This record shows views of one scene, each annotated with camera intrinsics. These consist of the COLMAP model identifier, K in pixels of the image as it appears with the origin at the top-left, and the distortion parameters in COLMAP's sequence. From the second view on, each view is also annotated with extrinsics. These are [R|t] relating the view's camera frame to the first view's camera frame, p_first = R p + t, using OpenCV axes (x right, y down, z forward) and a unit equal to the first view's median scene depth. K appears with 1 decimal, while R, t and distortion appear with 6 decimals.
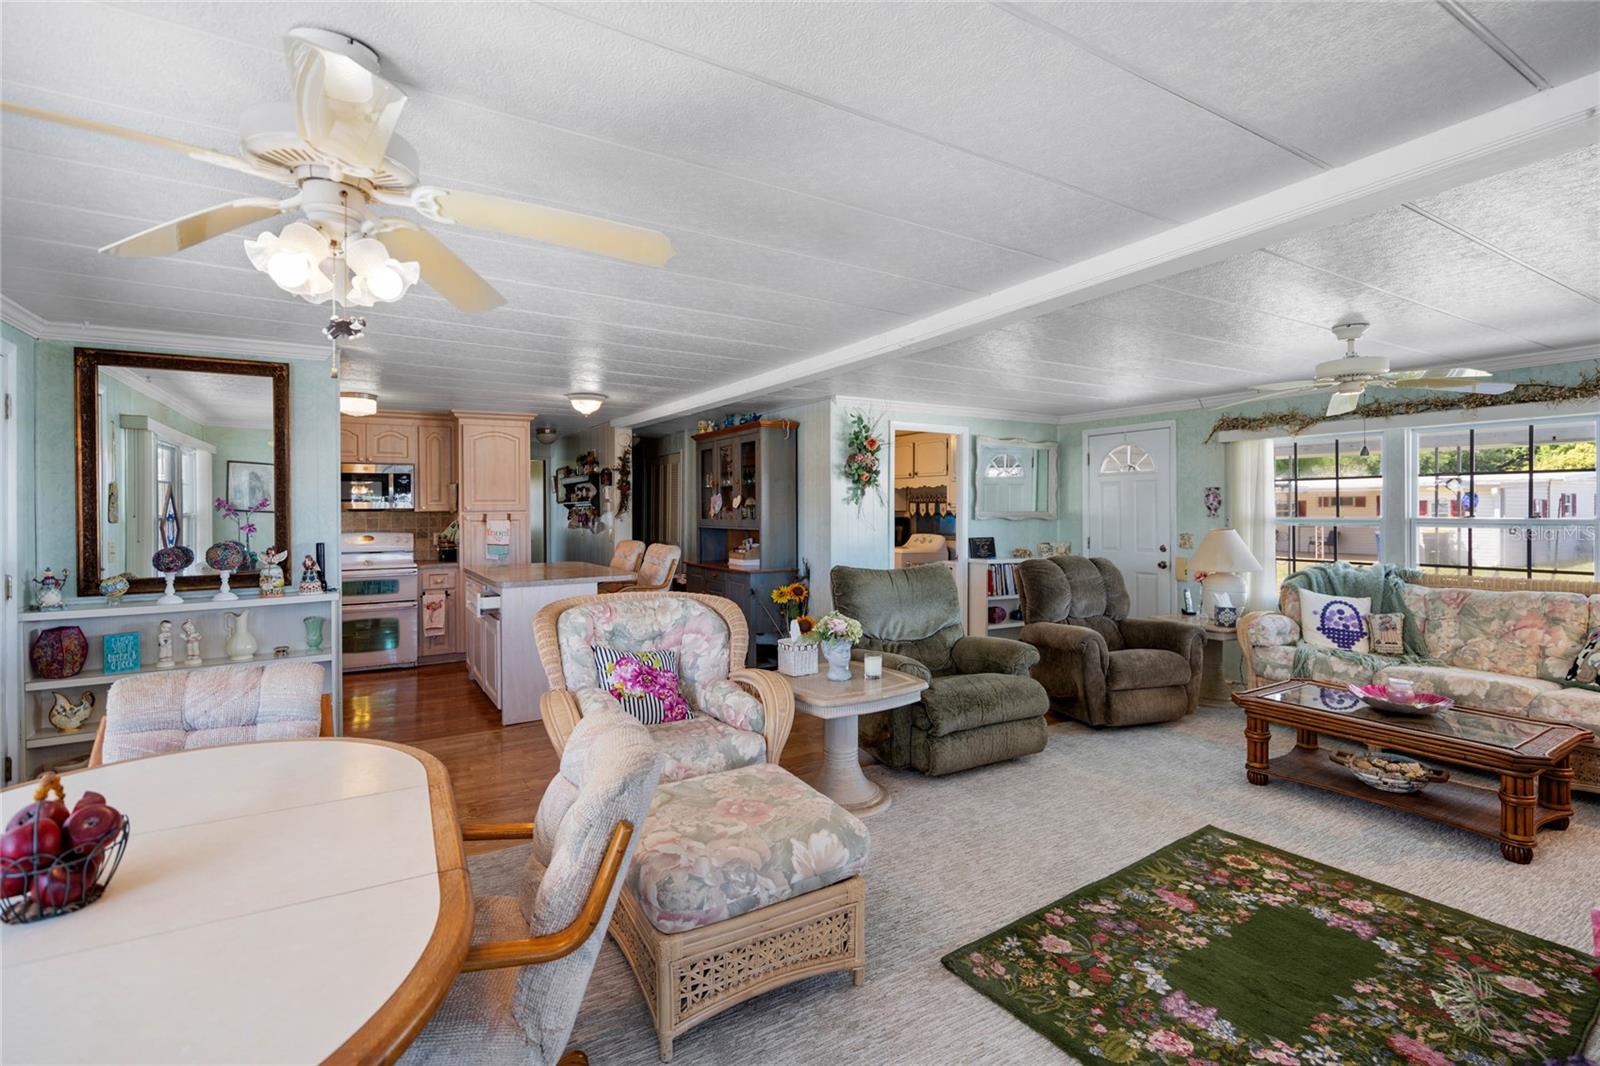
lens RADIAL K [[722.8, 0, 791.0], [0, 722.8, 510.3], [0, 0, 1]] dist [-0.004015, 0.001340]
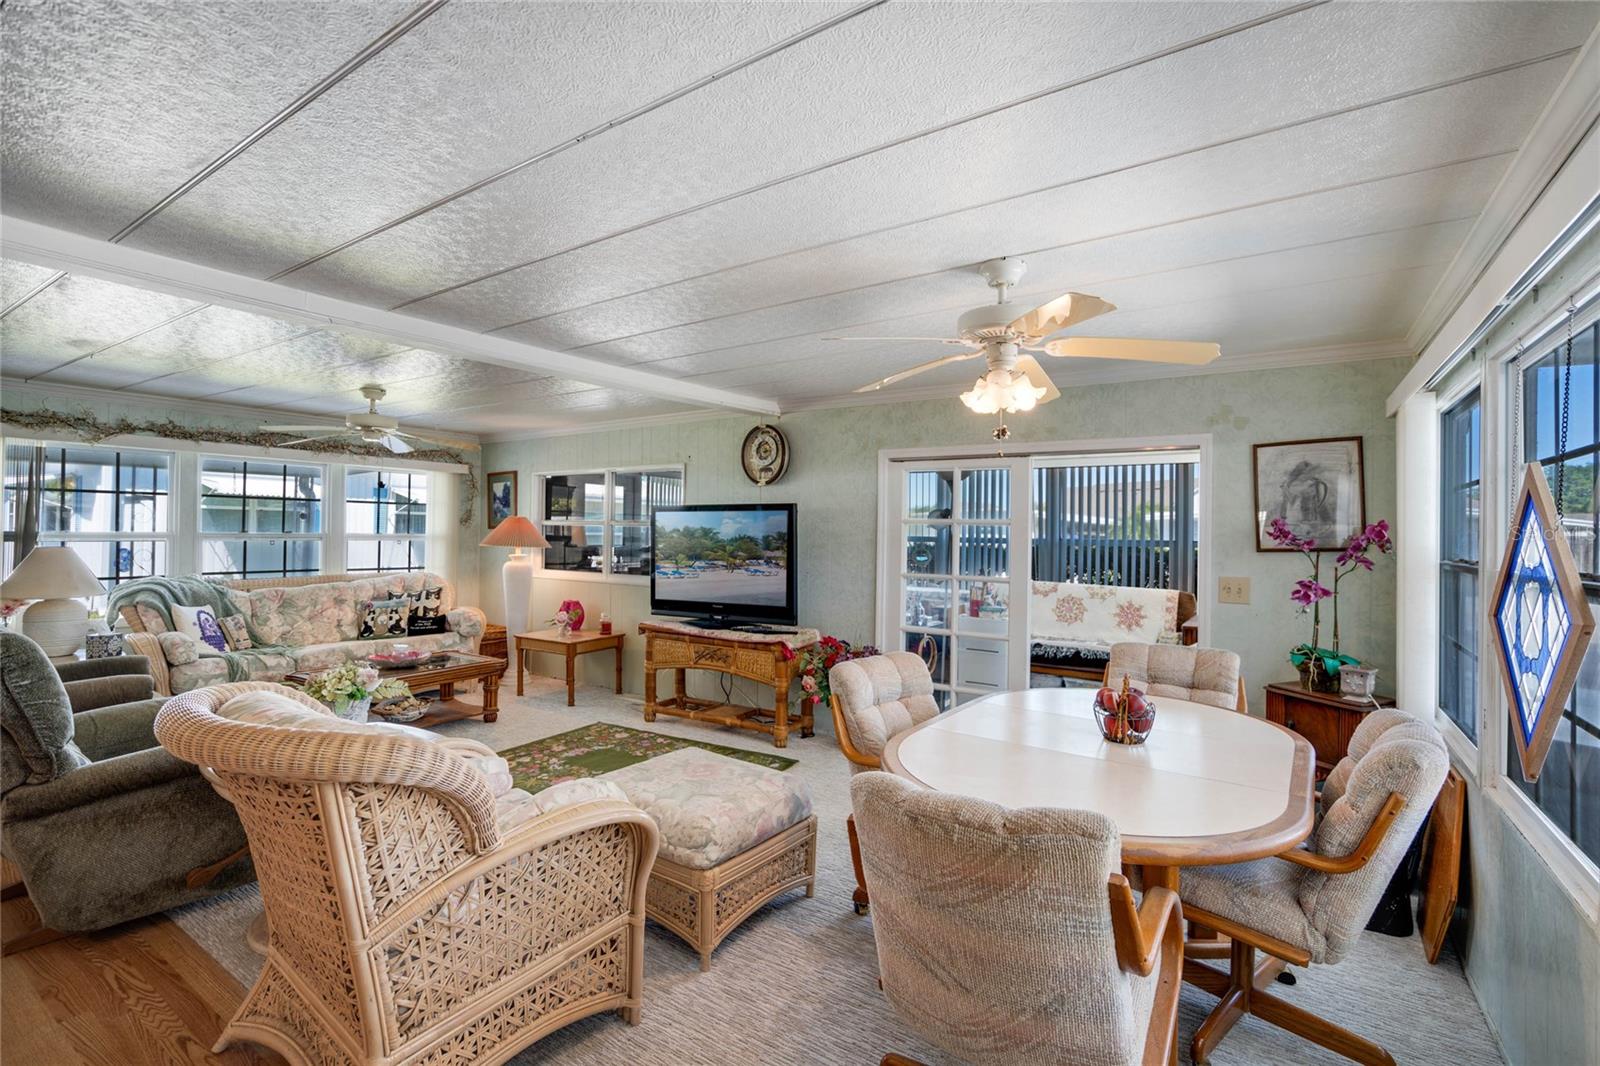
lens RADIAL K [[722.8, 0, 816.0], [0, 722.8, 521.3], [0, 0, 1]] dist [-0.004015, 0.001340]
pose [[-0.438795, 0.009438, 0.898538, -0.785759], [-0.011073, 0.999812, -0.015909, -0.000056], [-0.898519, -0.016930, -0.438608, 0.848166]]
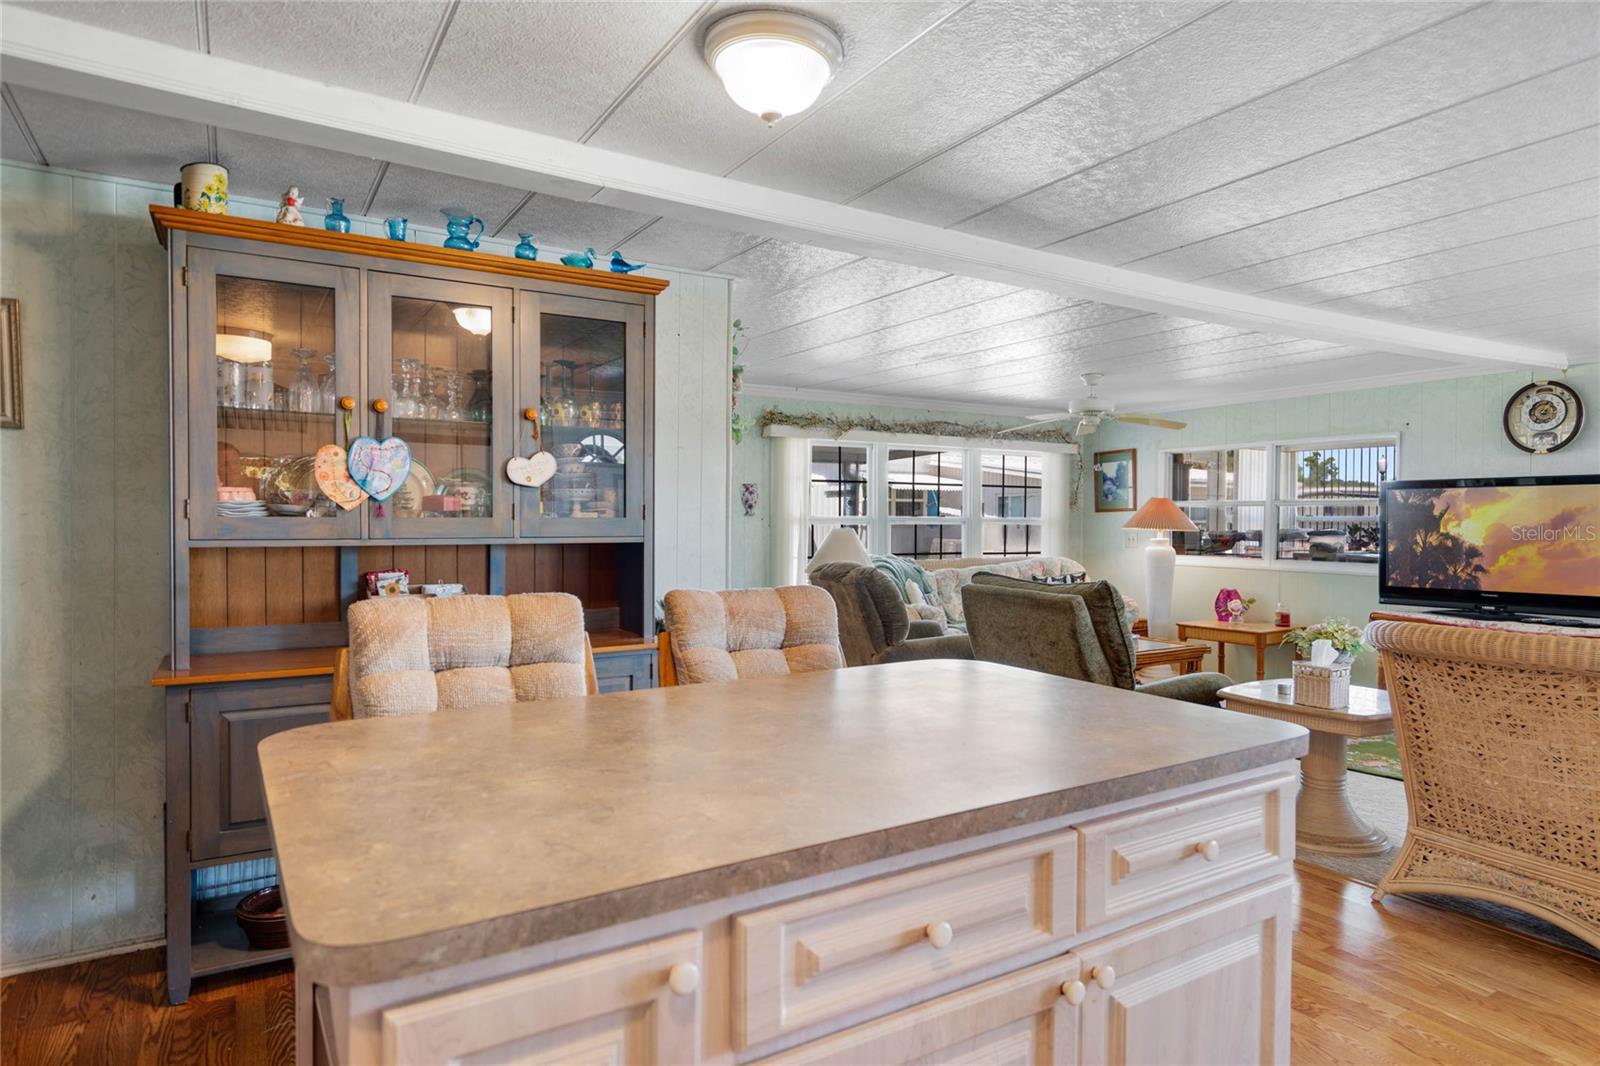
lens RADIAL K [[936.5, 0, 800.6], [0, 936.5, 531.3], [0, 0, 1]] dist [0.003365, 0.001318]
pose [[-0.014418, -0.012503, 0.999818, -1.005815], [-0.003131, 0.999917, 0.012459, 0.021209], [-0.999891, -0.002951, -0.014456, 1.590601]]
